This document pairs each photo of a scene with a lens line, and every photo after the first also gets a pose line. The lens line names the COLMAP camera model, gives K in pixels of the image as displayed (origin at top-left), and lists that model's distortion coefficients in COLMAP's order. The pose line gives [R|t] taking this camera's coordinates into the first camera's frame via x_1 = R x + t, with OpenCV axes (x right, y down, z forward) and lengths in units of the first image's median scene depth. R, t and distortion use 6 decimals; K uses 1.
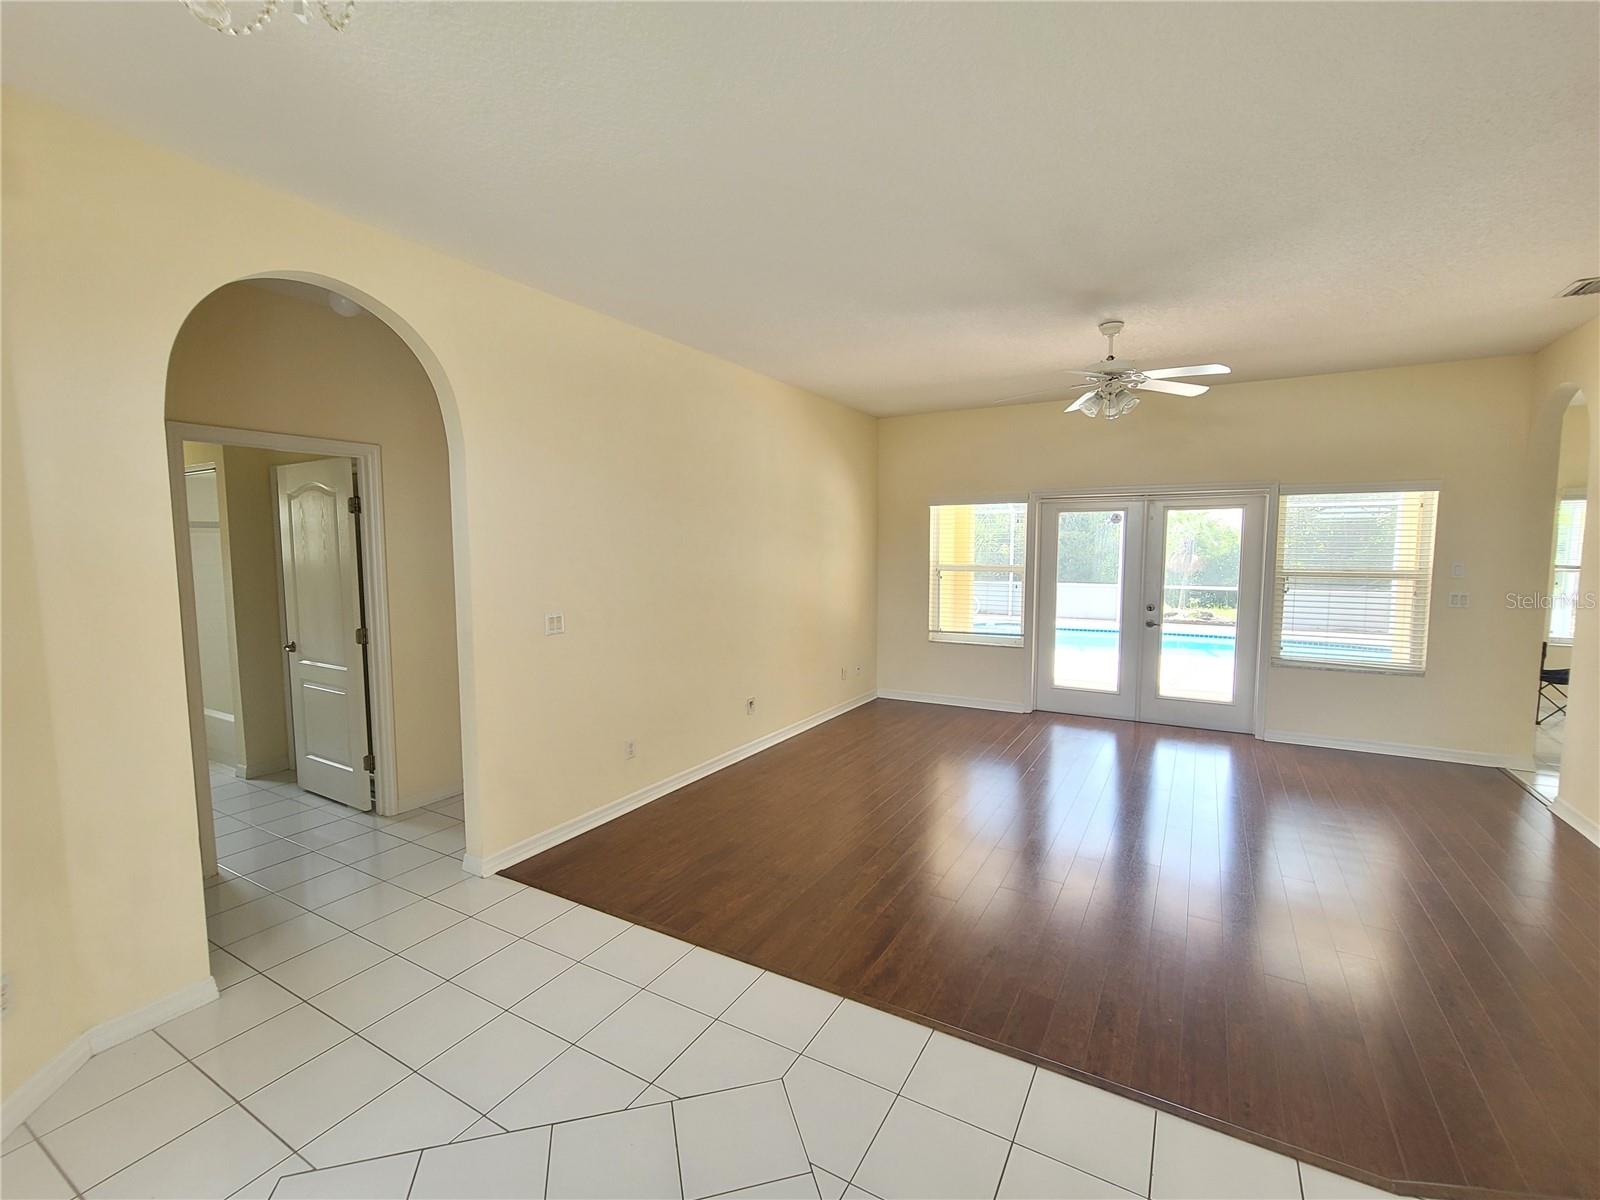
lens RADIAL K [[696.7, 0, 793.4], [0, 696.7, 605.1], [0, 0, 1]] dist [-0.009419, 0.000850]
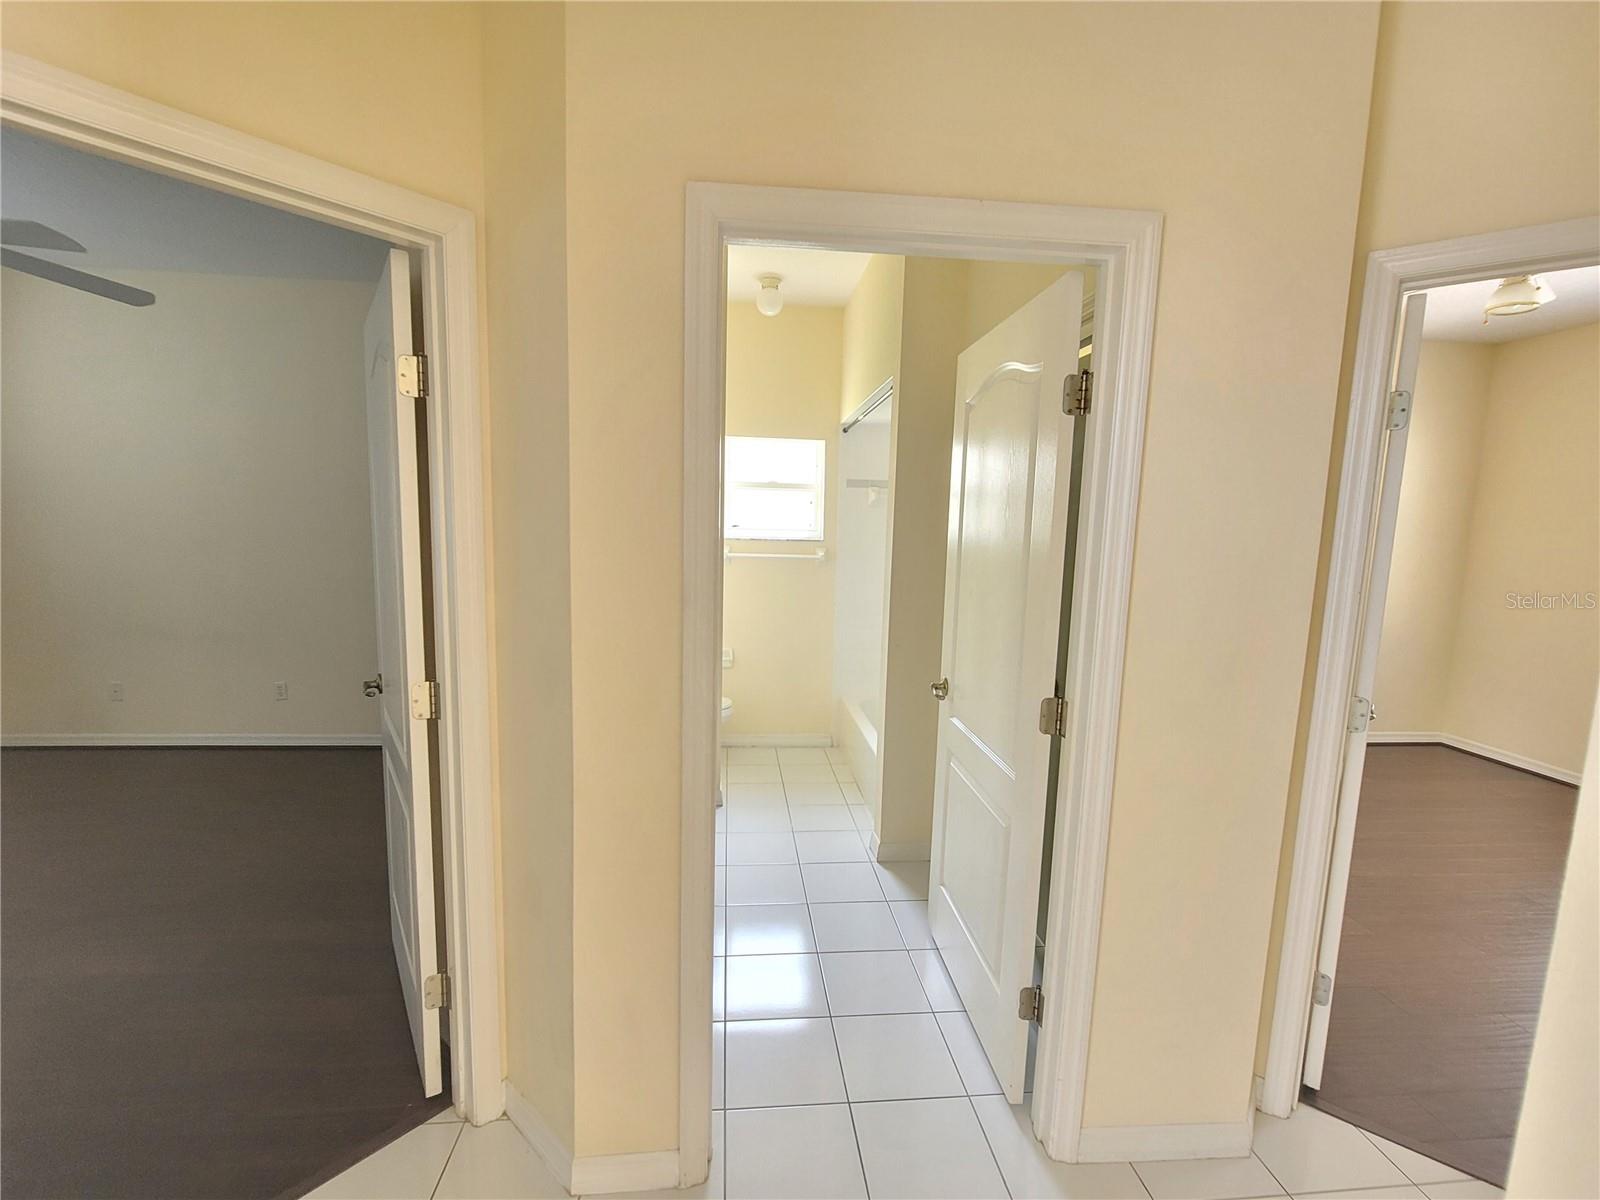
lens RADIAL K [[696.7, 0, 792.3], [0, 696.7, 601.9], [0, 0, 1]] dist [-0.009419, 0.000850]
pose [[0.576225, 0.117695, -0.808772, -0.376726], [-0.098648, 0.992358, 0.074128, -0.037707], [0.811316, 0.037069, 0.583431, 0.617336]]
